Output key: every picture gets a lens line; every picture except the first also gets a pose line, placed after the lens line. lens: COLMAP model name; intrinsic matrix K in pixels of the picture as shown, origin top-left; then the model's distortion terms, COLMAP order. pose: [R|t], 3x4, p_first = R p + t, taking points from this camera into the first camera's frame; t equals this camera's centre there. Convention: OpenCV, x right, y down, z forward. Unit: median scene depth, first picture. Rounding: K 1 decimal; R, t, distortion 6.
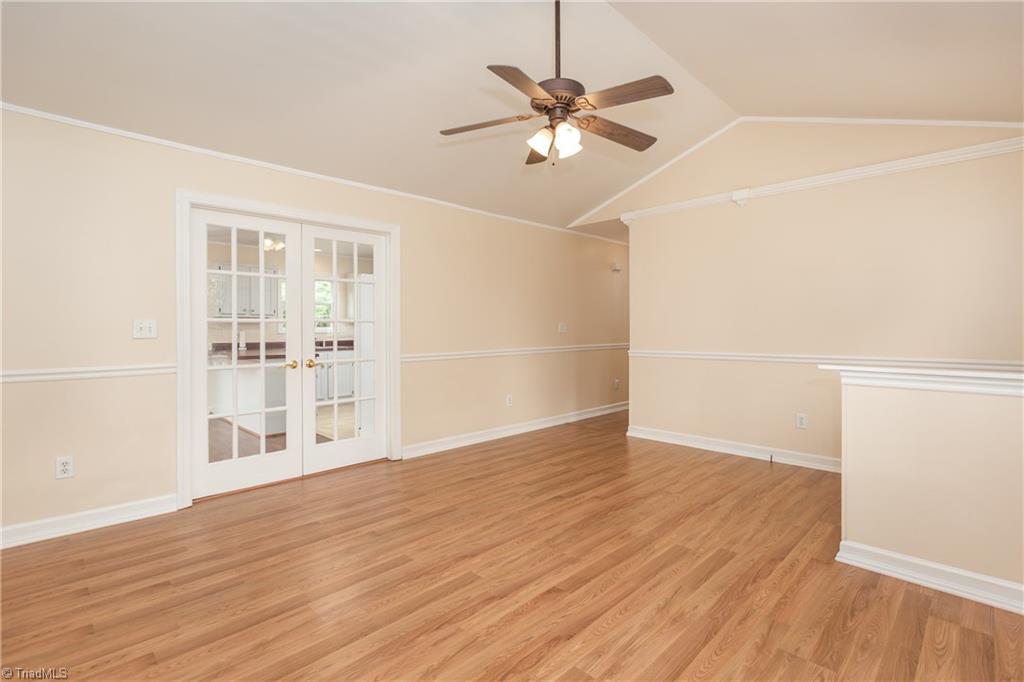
lens RADIAL K [[478.8, 0, 510.1], [0, 478.8, 340.0], [0, 0, 1]] dist [-0.002652, 0.001179]
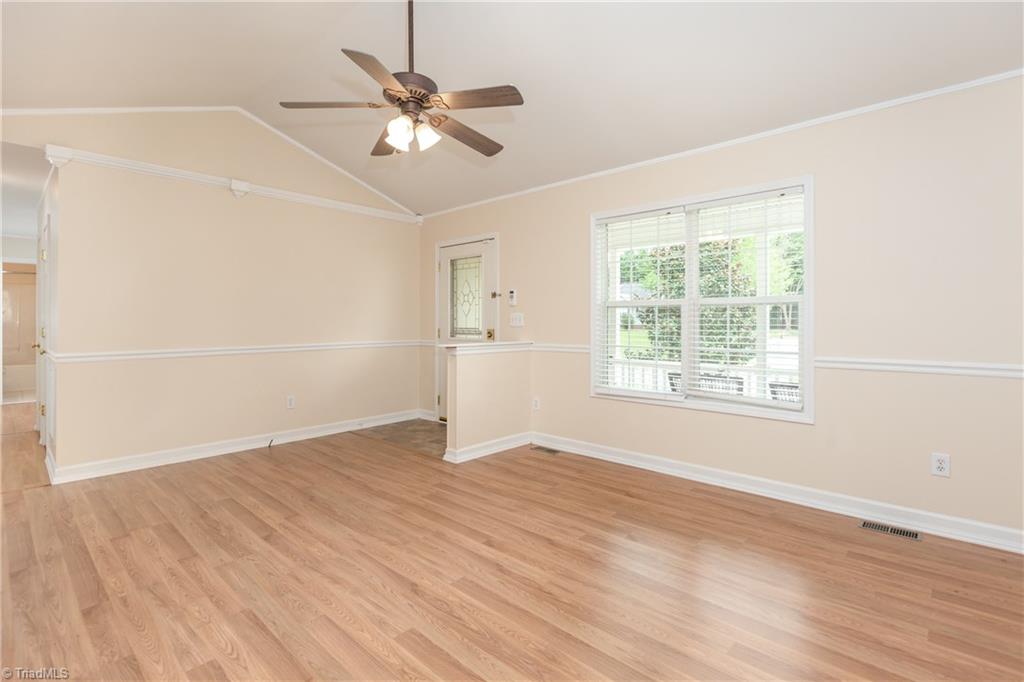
lens RADIAL K [[478.8, 0, 516.0], [0, 478.8, 339.7], [0, 0, 1]] dist [-0.002652, 0.001179]
pose [[-0.052194, -0.032084, 0.998121, -0.876963], [0.023809, 0.999160, 0.033362, -0.011561], [-0.998353, 0.025506, -0.051386, 0.803823]]
